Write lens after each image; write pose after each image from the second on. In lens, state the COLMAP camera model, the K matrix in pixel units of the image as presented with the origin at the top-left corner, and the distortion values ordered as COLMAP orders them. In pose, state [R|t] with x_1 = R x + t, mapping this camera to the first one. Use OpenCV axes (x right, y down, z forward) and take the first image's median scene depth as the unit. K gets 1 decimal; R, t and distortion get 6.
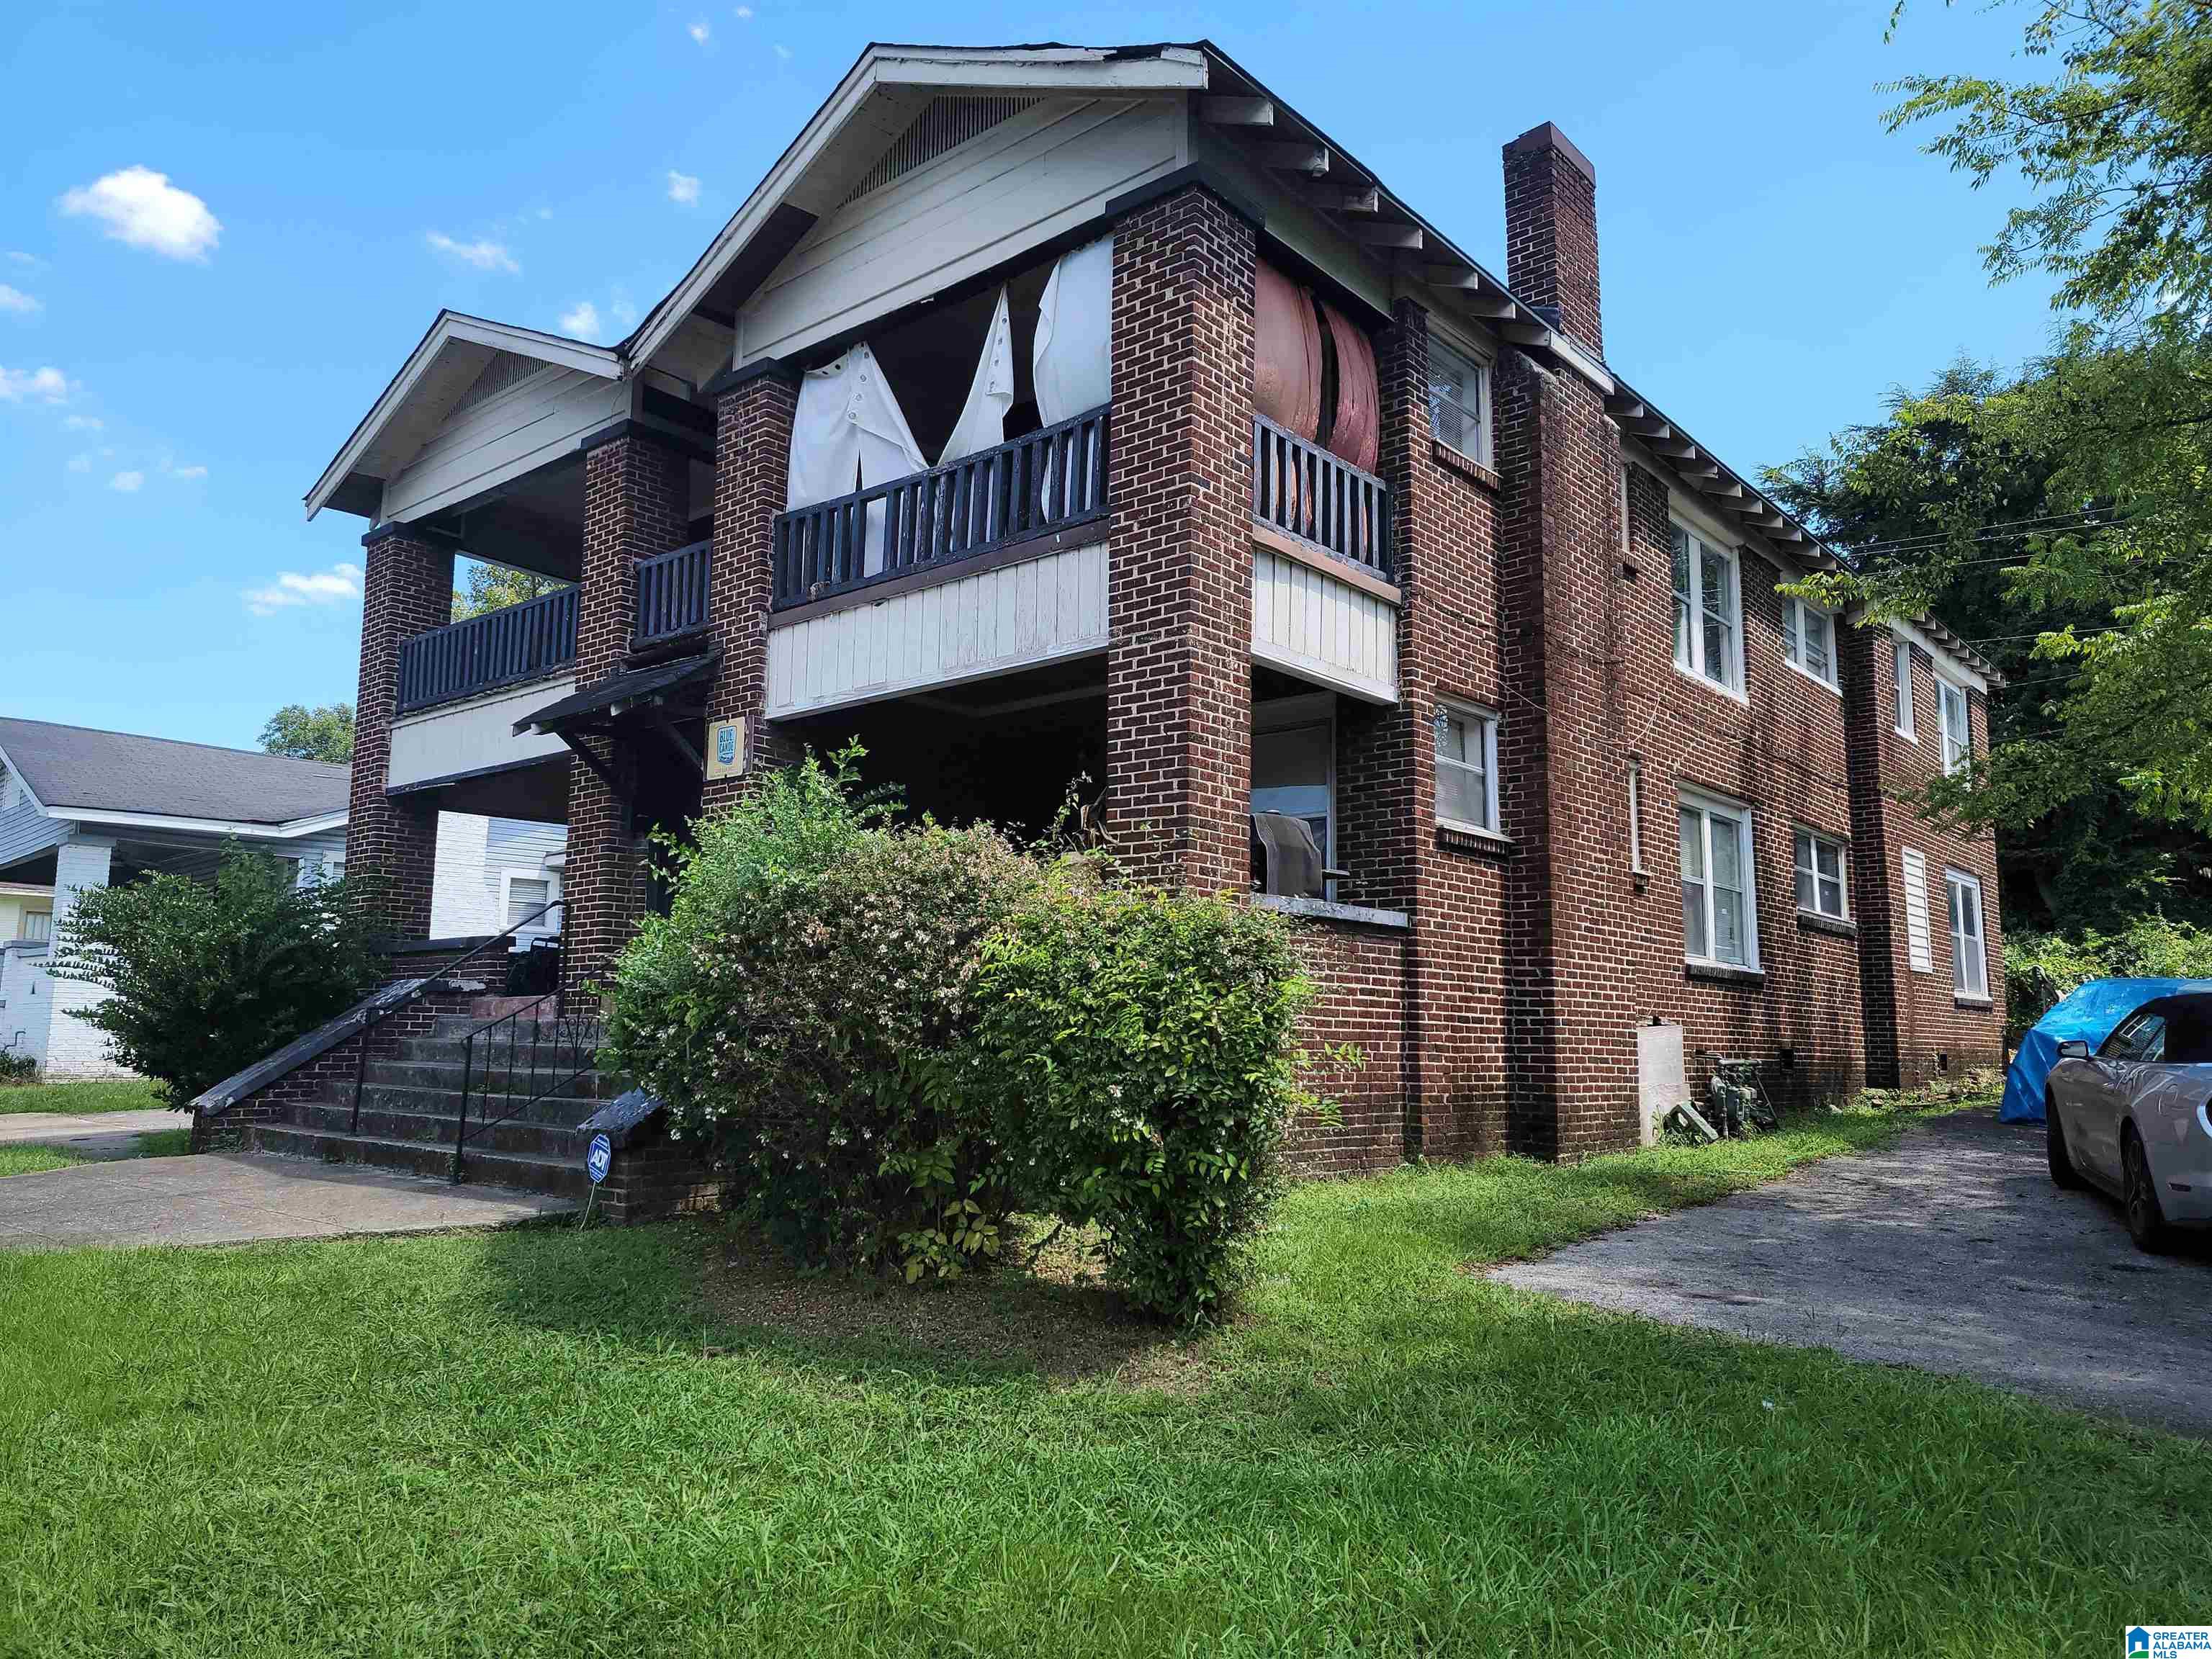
lens RADIAL K [[1527.0, 0, 1014.9], [0, 1527.0, 845.6], [0, 0, 1]] dist [0.081129, -0.062209]
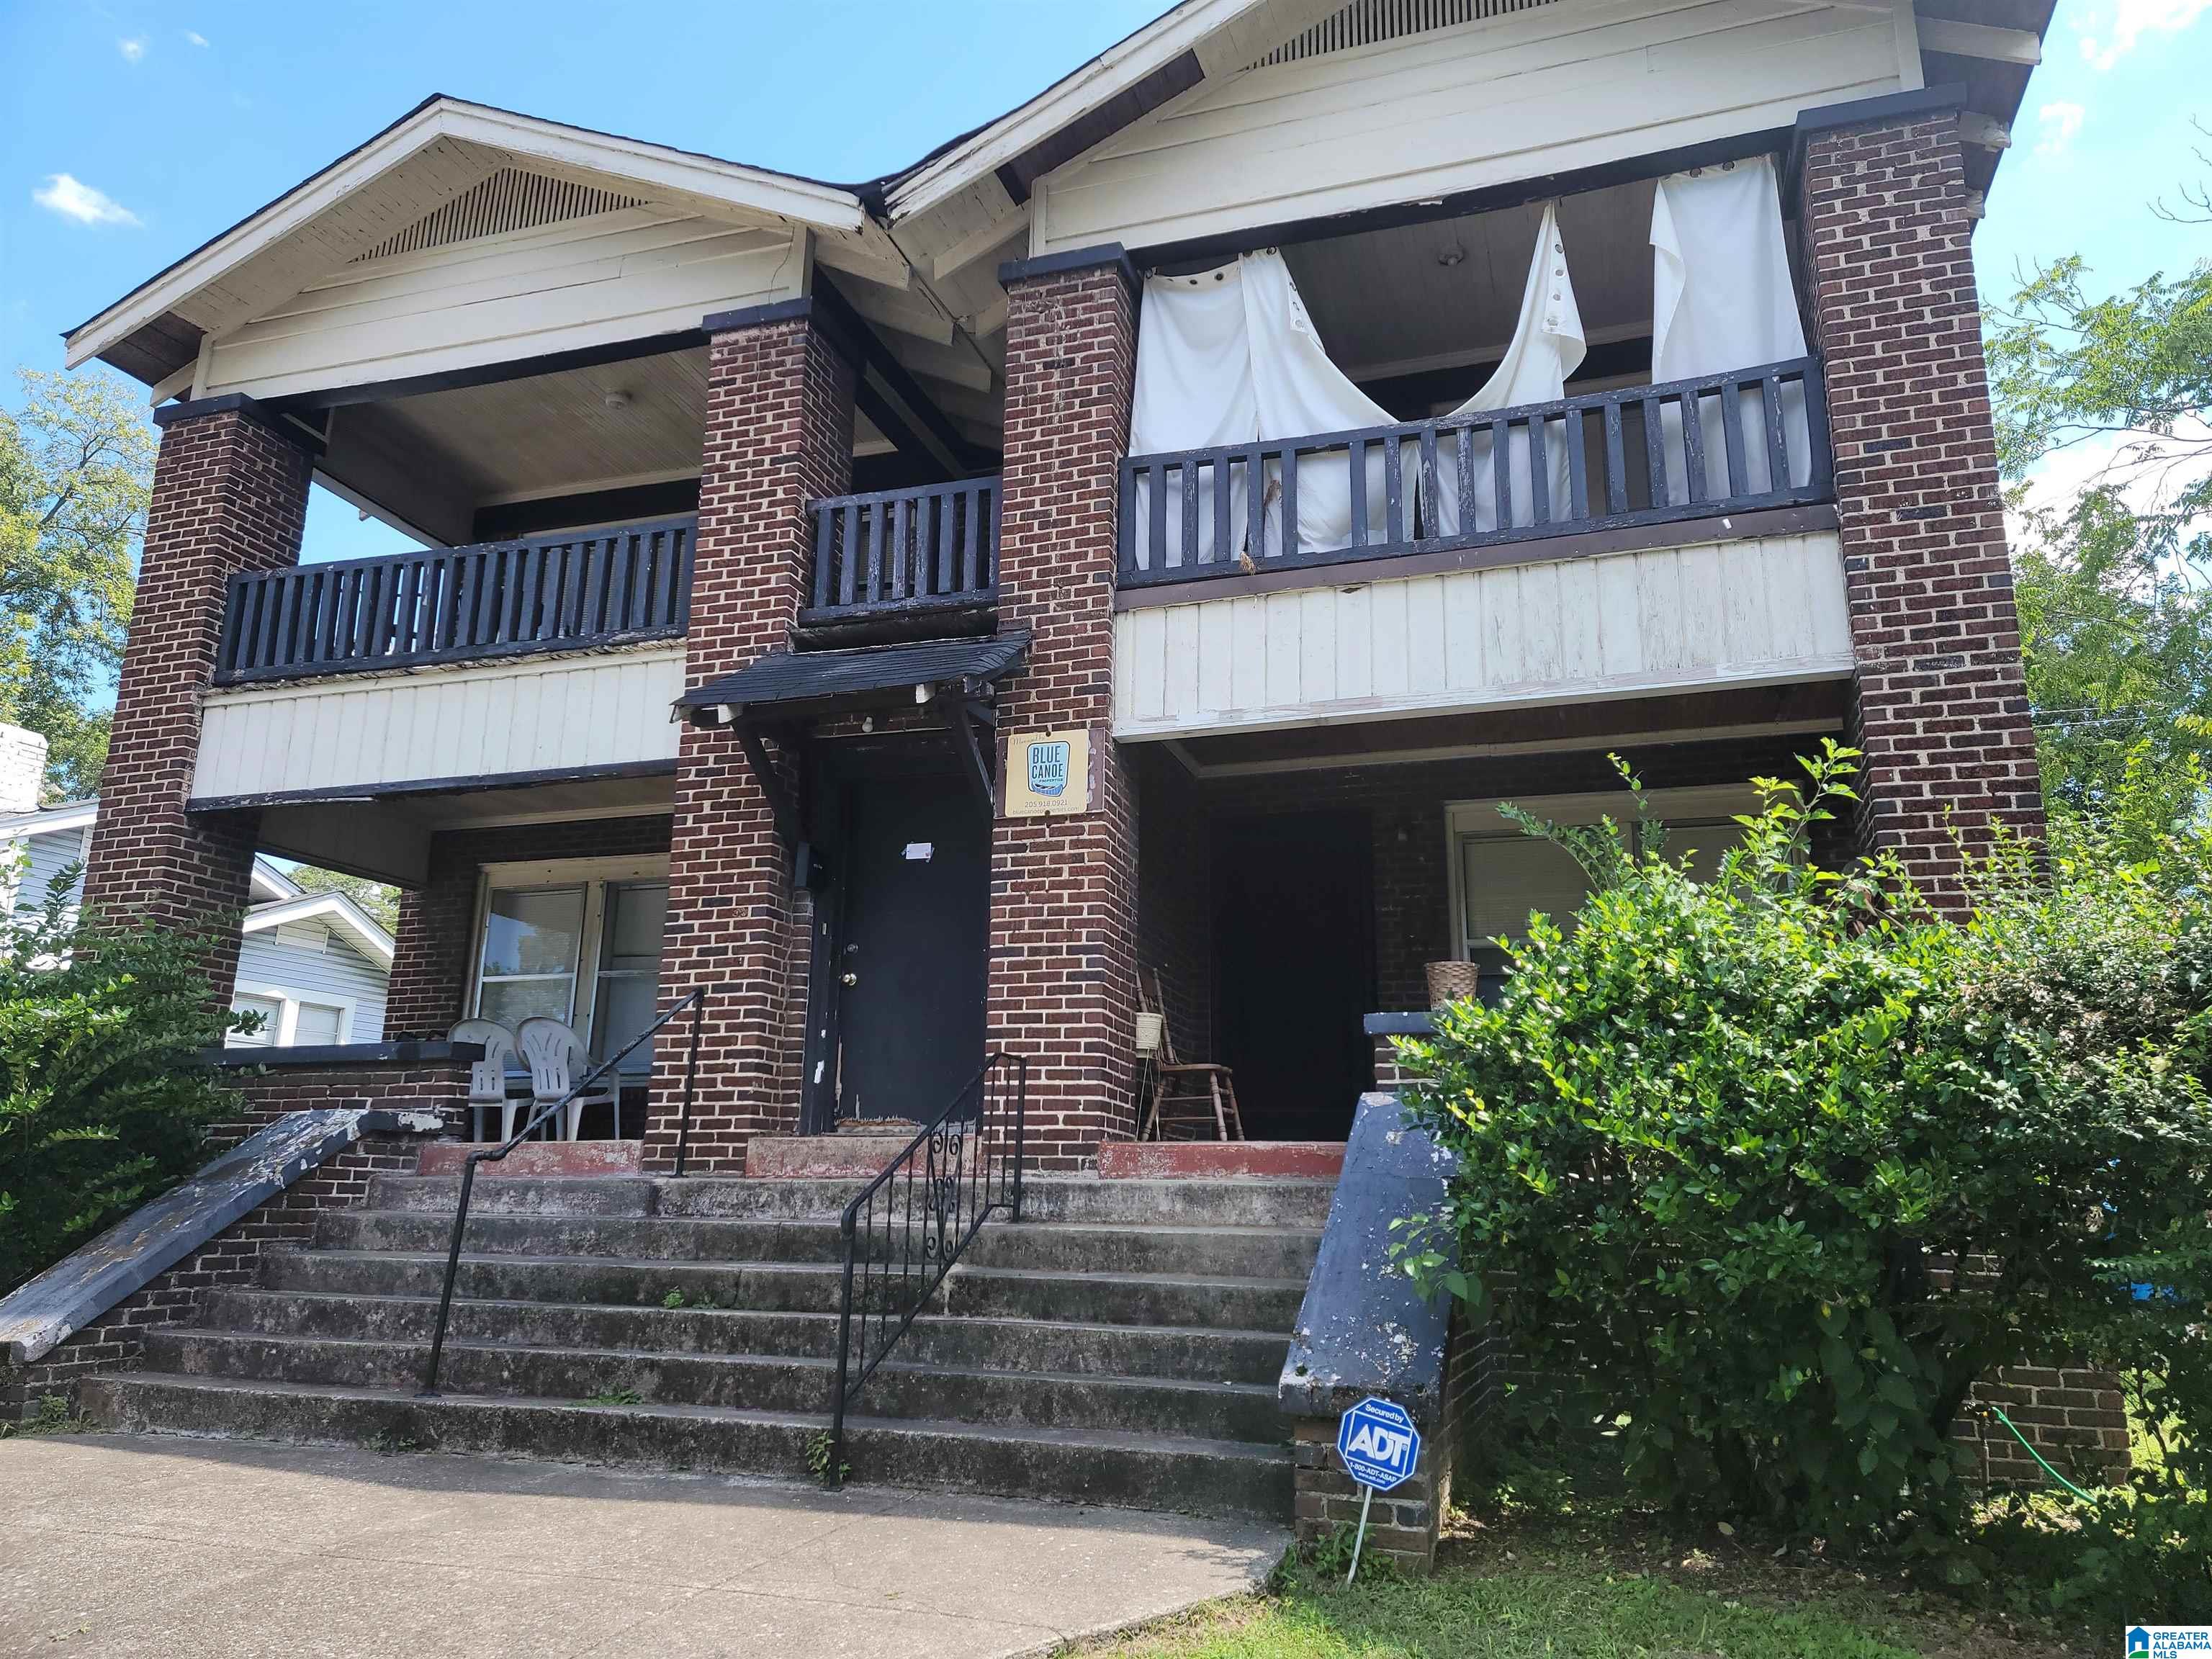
lens RADIAL K [[1527.0, 0, 1098.1], [0, 1527.0, 841.3], [0, 0, 1]] dist [0.081129, -0.062209]
pose [[0.910968, 0.100505, 0.400045, -0.415625], [-0.056347, 0.991090, -0.120686, 0.044653], [-0.408611, 0.087400, 0.908515, 0.364888]]
